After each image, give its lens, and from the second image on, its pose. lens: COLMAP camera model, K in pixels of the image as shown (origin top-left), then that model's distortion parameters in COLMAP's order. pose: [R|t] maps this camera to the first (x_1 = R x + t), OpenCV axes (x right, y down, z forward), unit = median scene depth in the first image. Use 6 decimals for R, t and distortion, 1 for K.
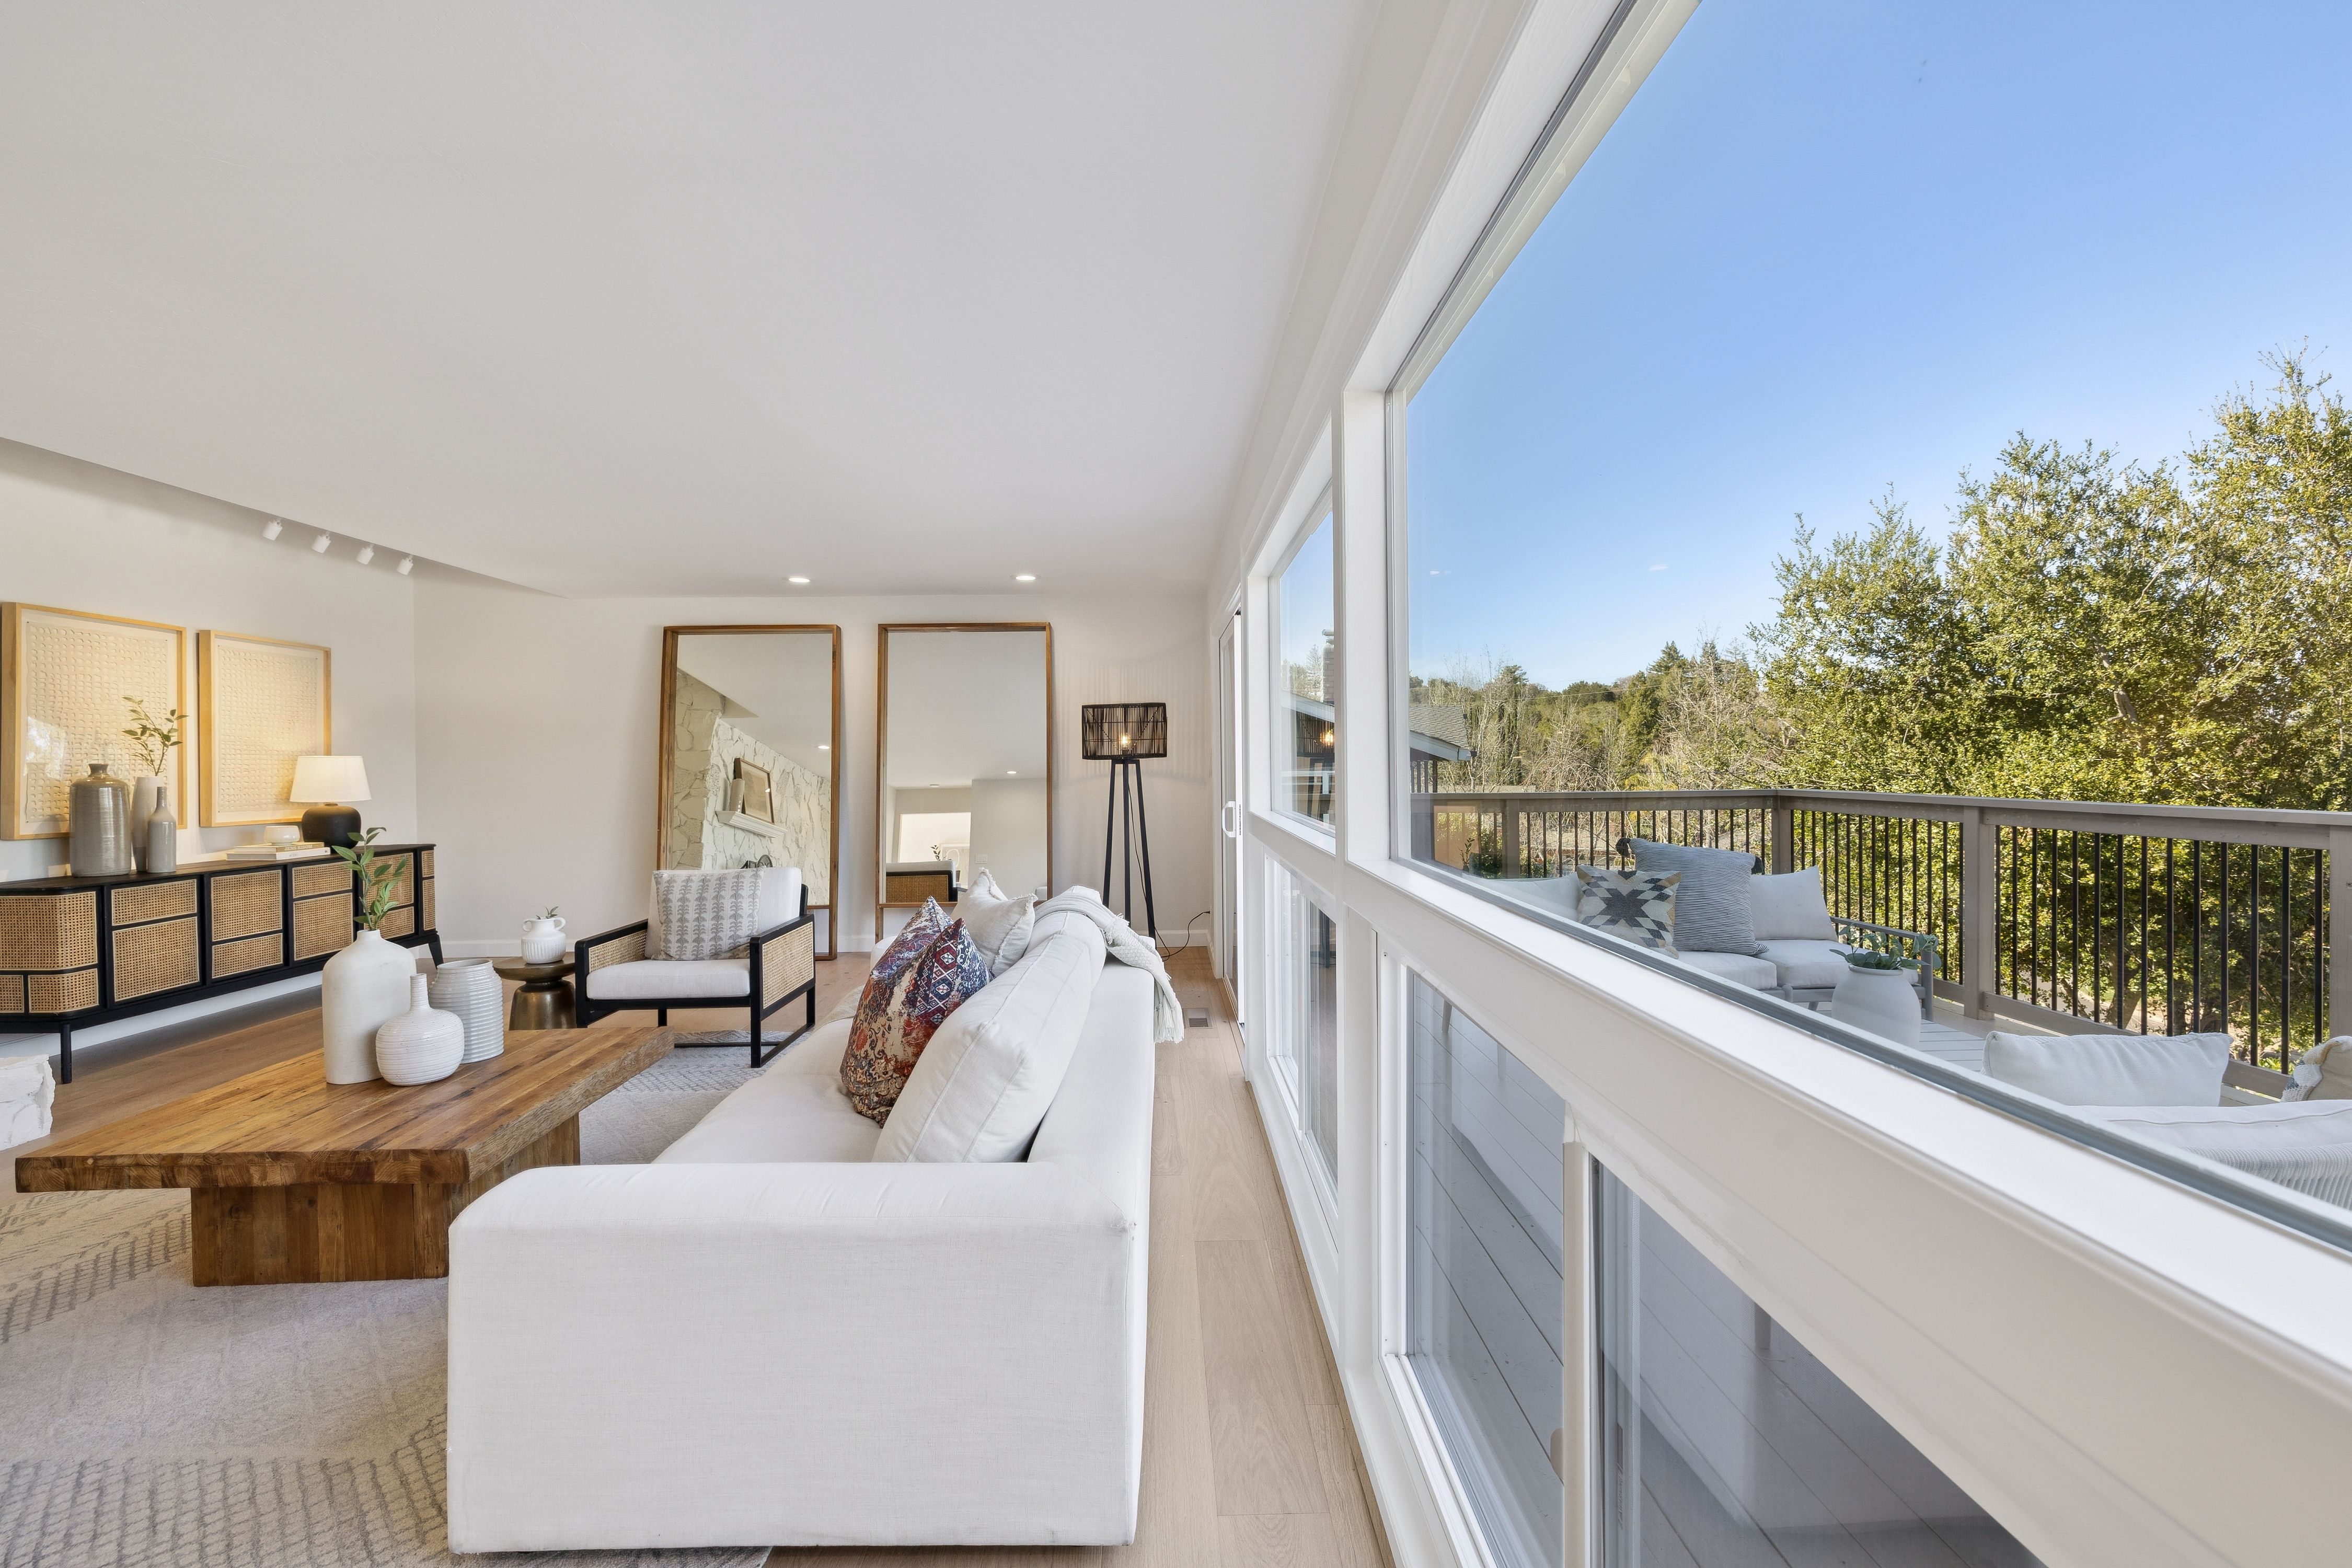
lens RADIAL K [[1003.9, 0, 1163.4], [0, 1003.9, 772.3], [0, 0, 1]] dist [-0.000102, 0.000274]
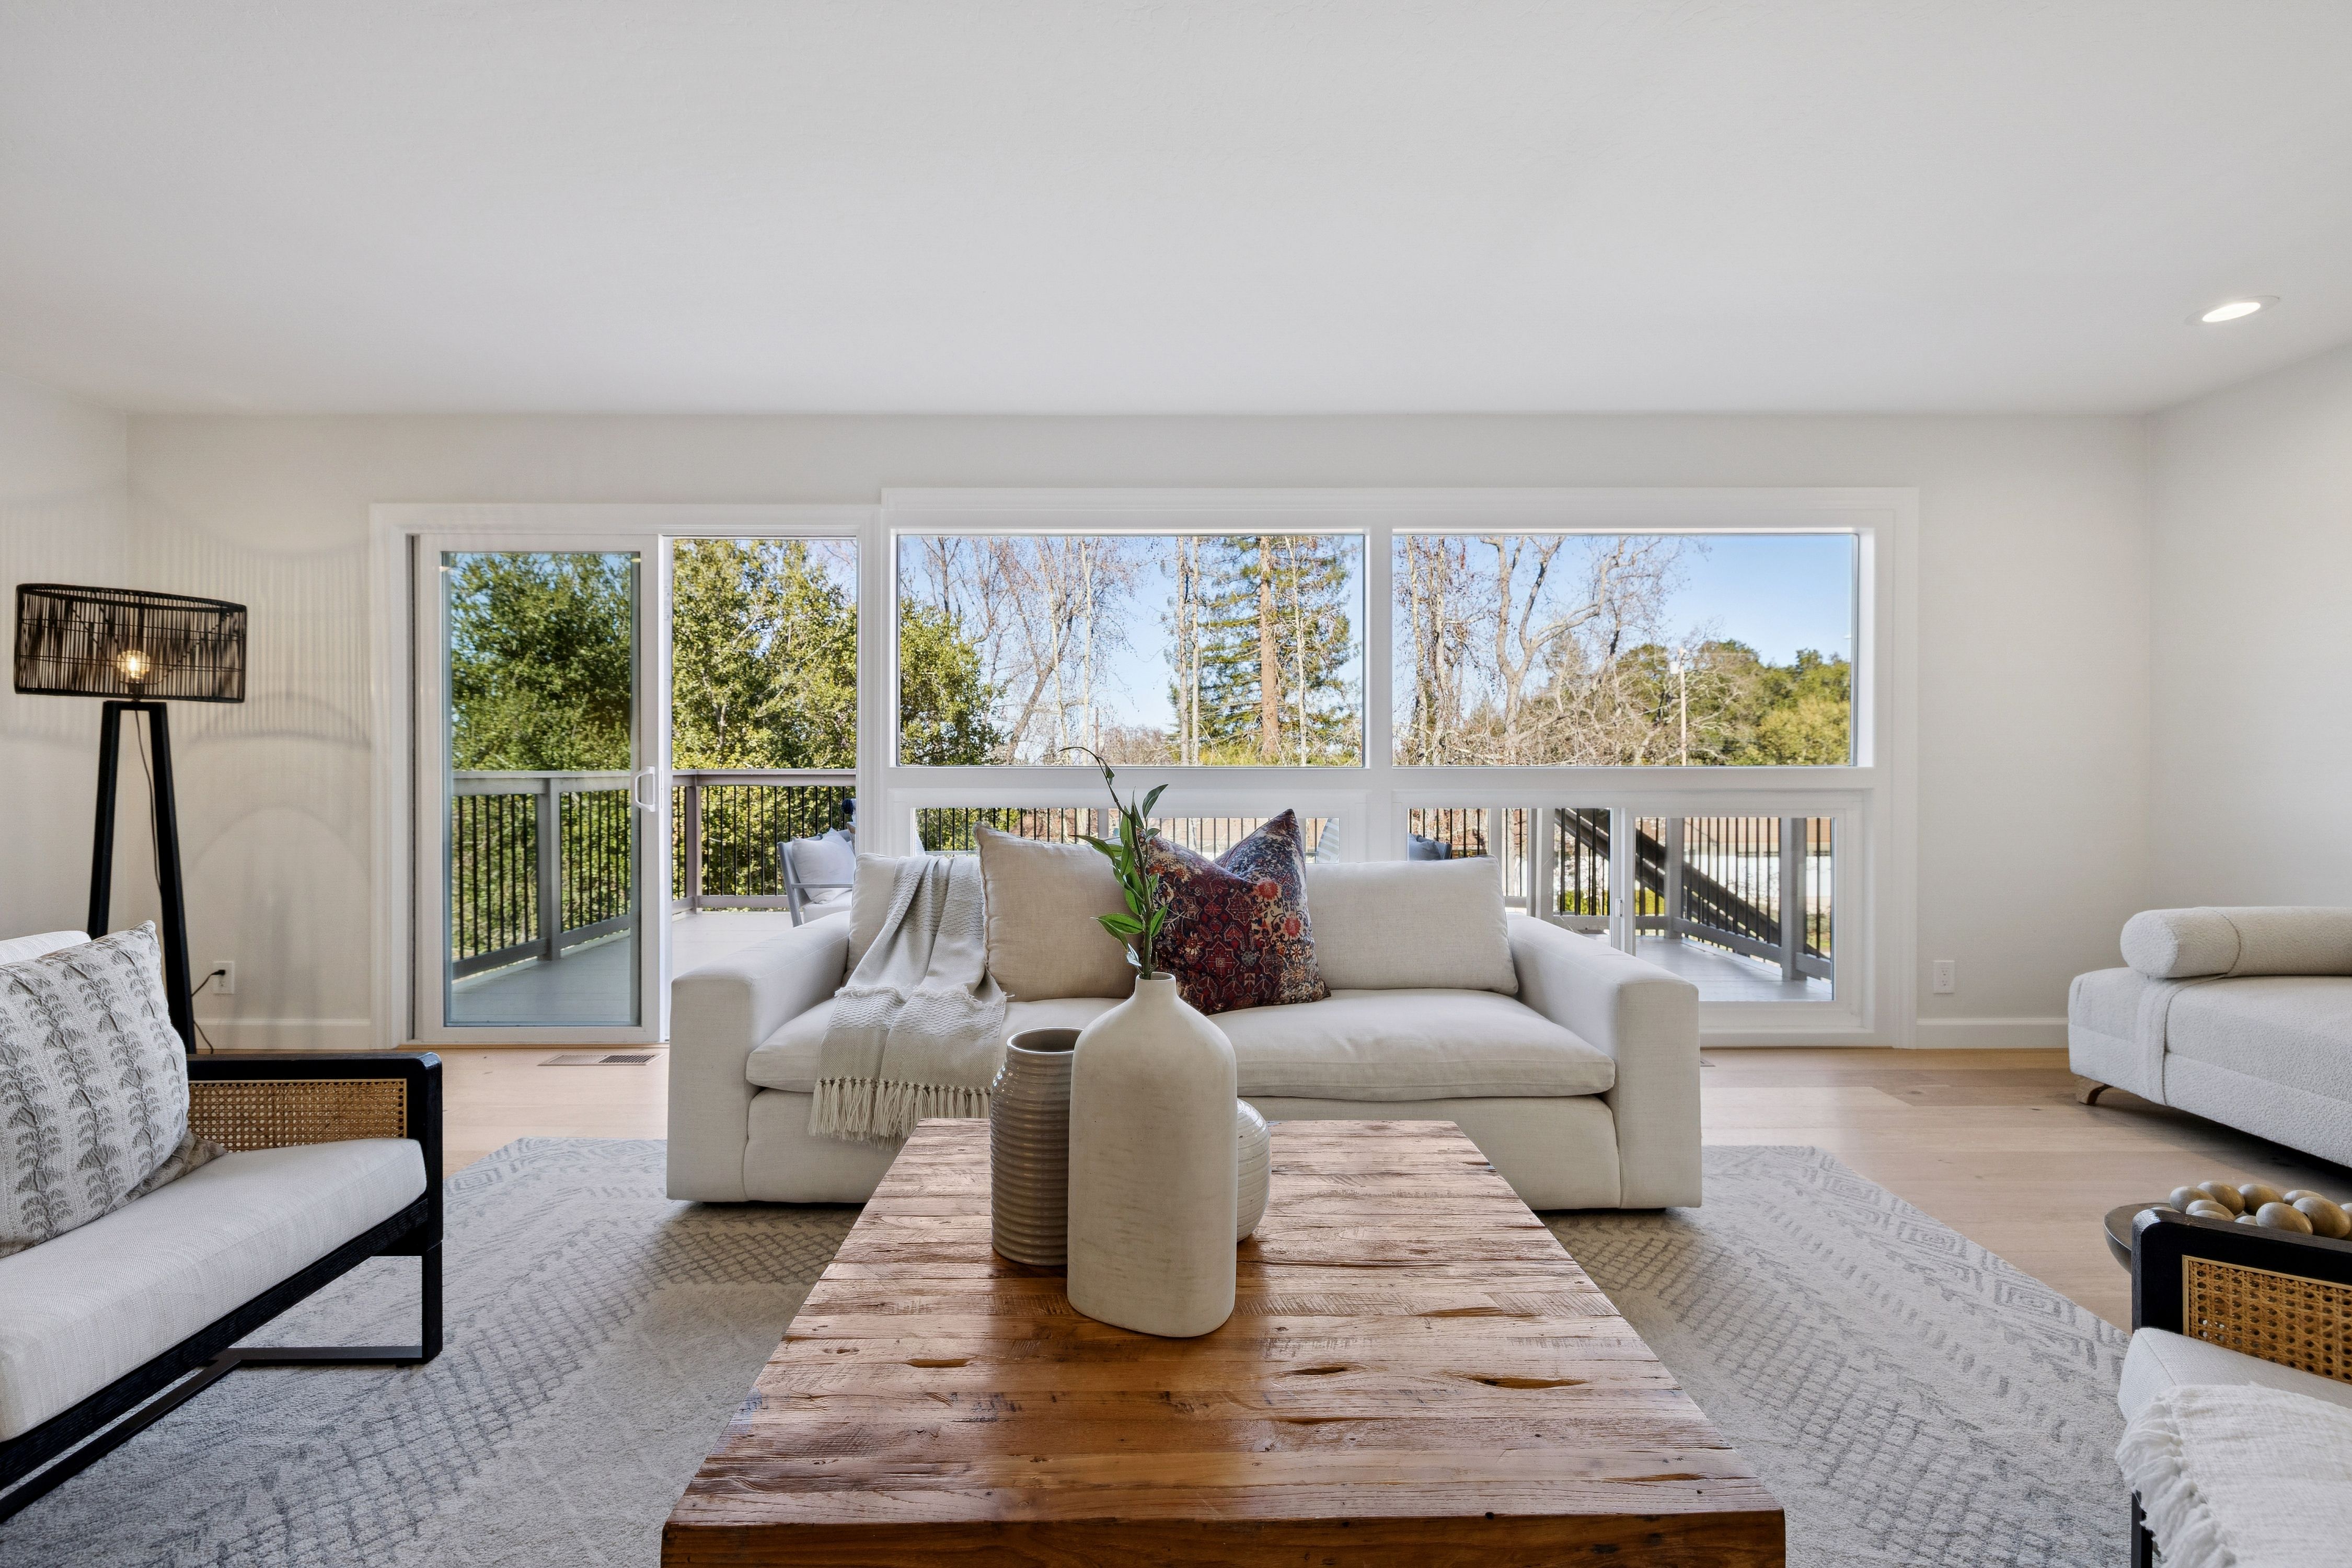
lens RADIAL K [[1003.9, 0, 1163.4], [0, 1003.9, 772.3], [0, 0, 1]] dist [-0.000102, 0.000274]
pose [[0.002115, 0.004504, 0.999988, -0.567565], [0.009235, 0.999947, -0.004524, 0.031942], [-0.999955, 0.009245, 0.002074, 0.460697]]
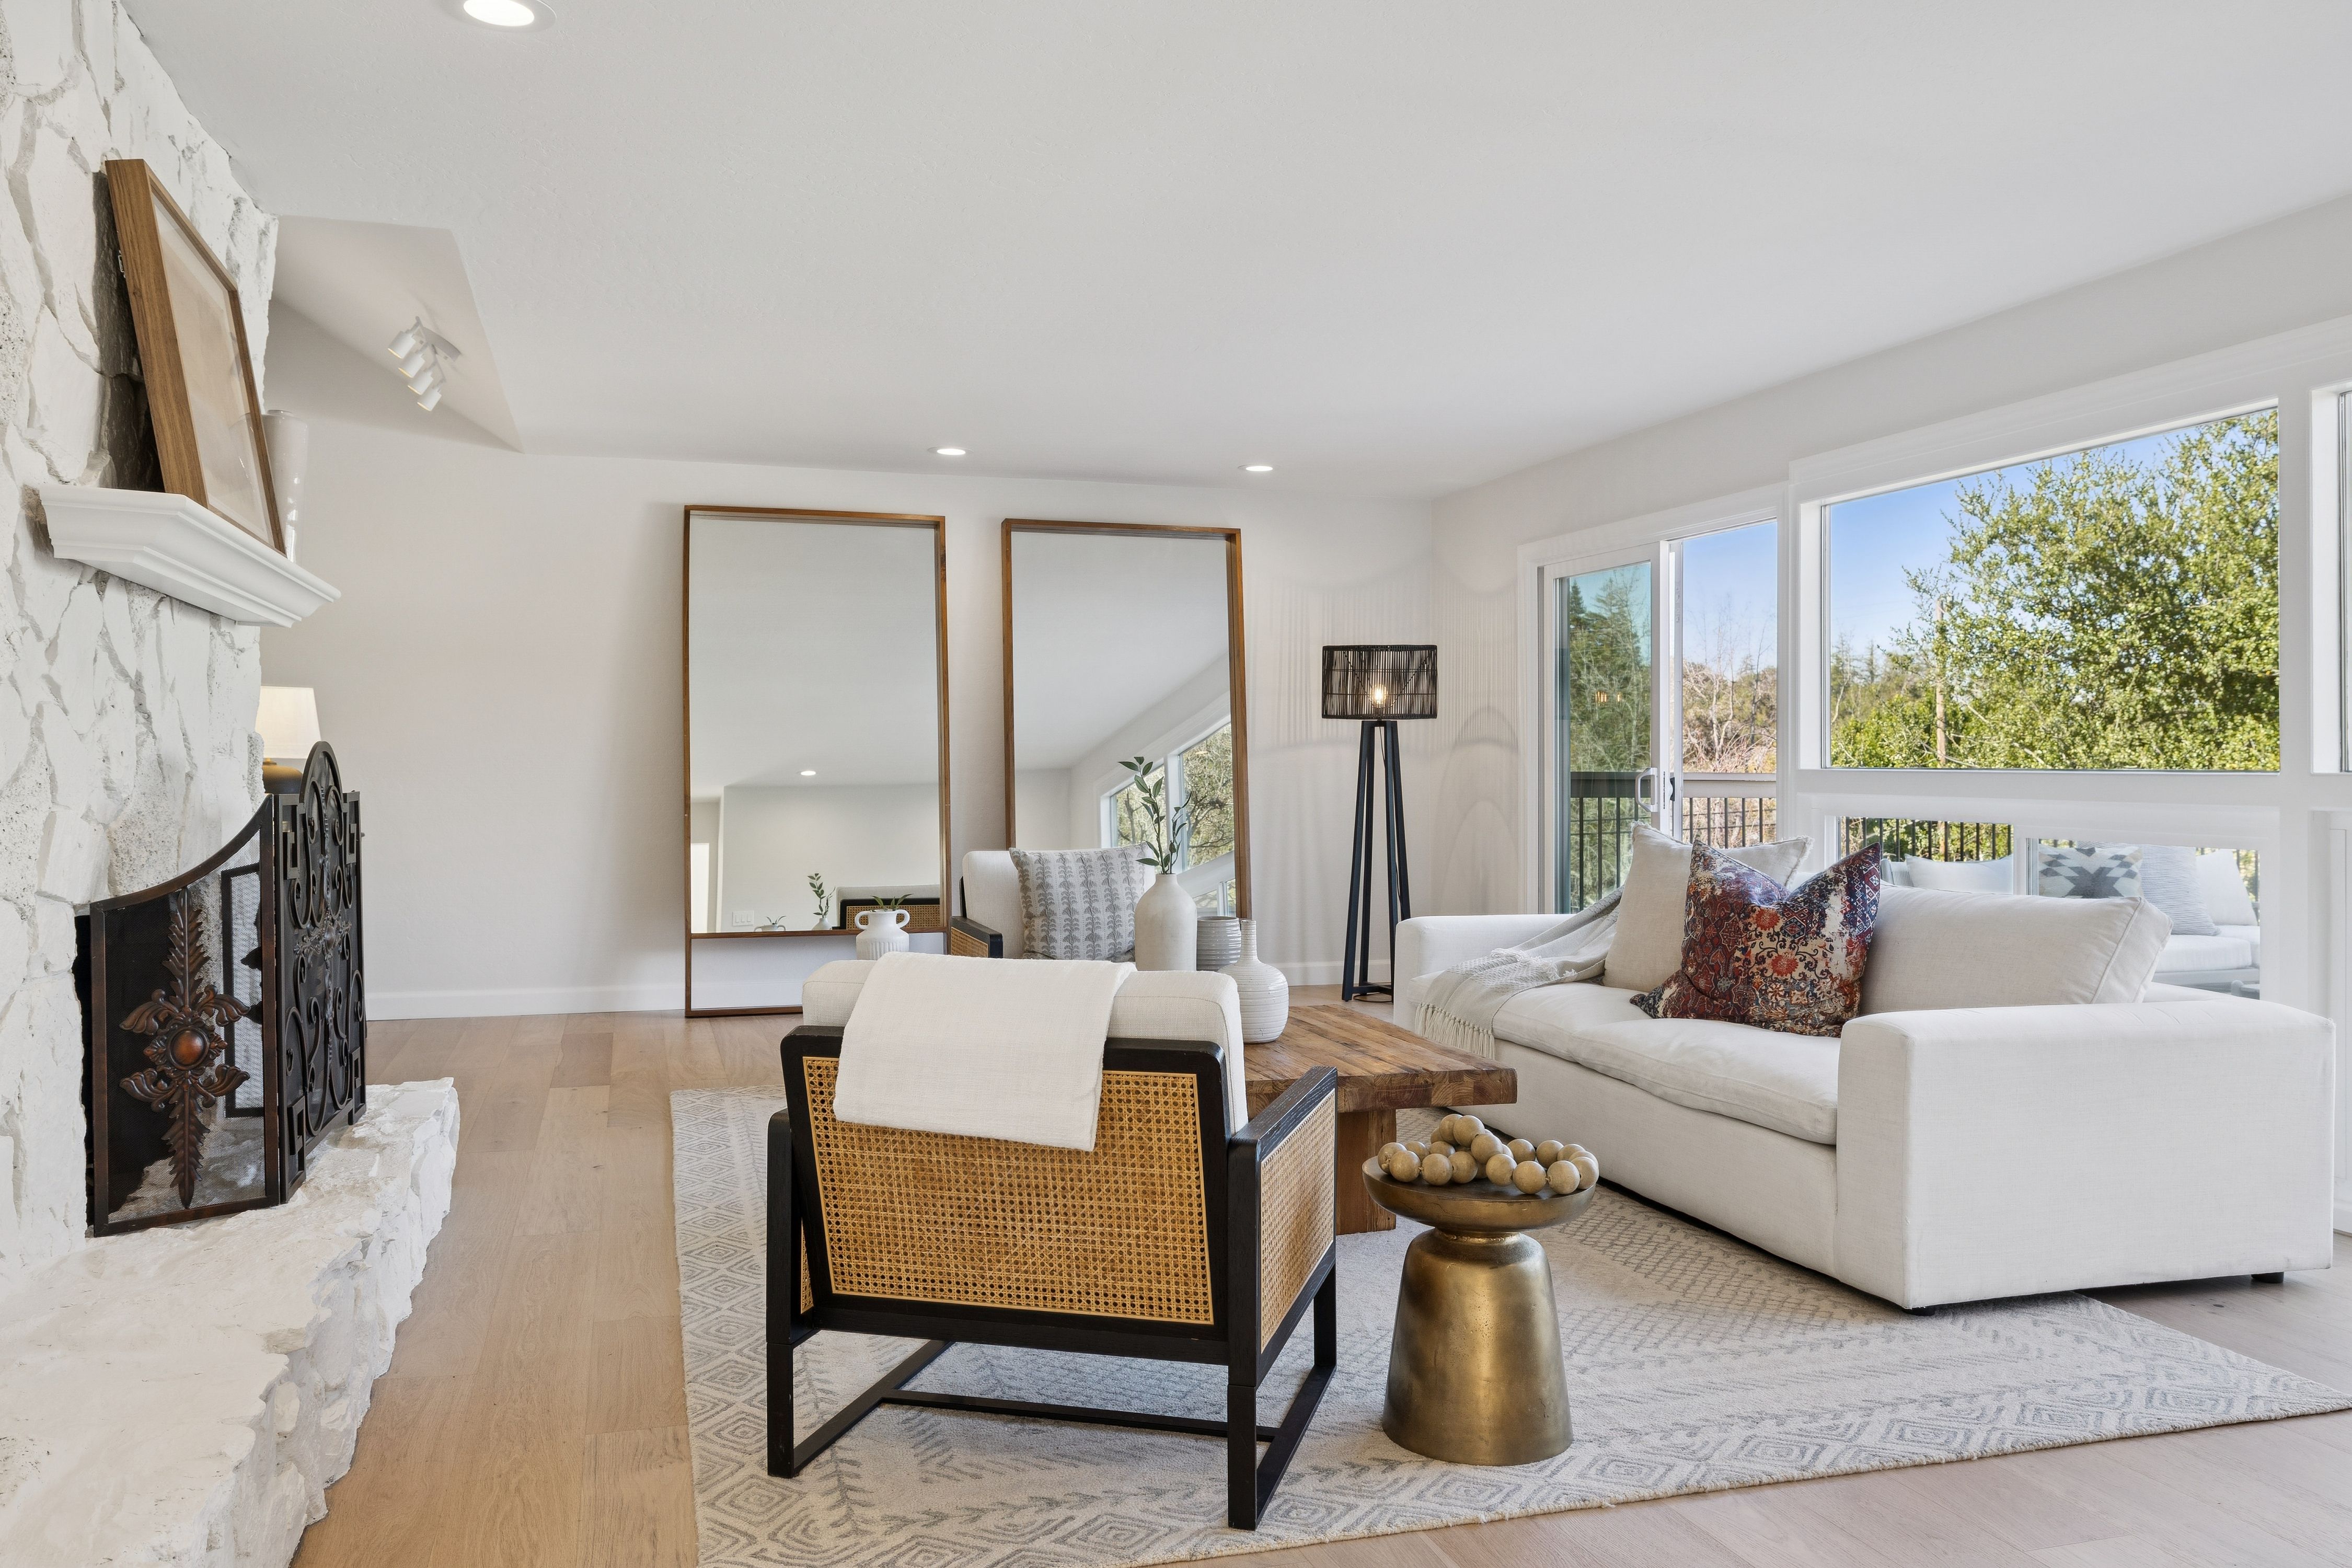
lens RADIAL K [[1779.2, 0, 1173.4], [0, 1779.2, 732.7], [0, 0, 1]] dist [0.005234, 0.001199]
pose [[0.958263, 0.019186, 0.285242, -0.563472], [-0.010626, 0.999446, -0.031525, 0.039154], [-0.285689, 0.027178, 0.957937, -0.216035]]
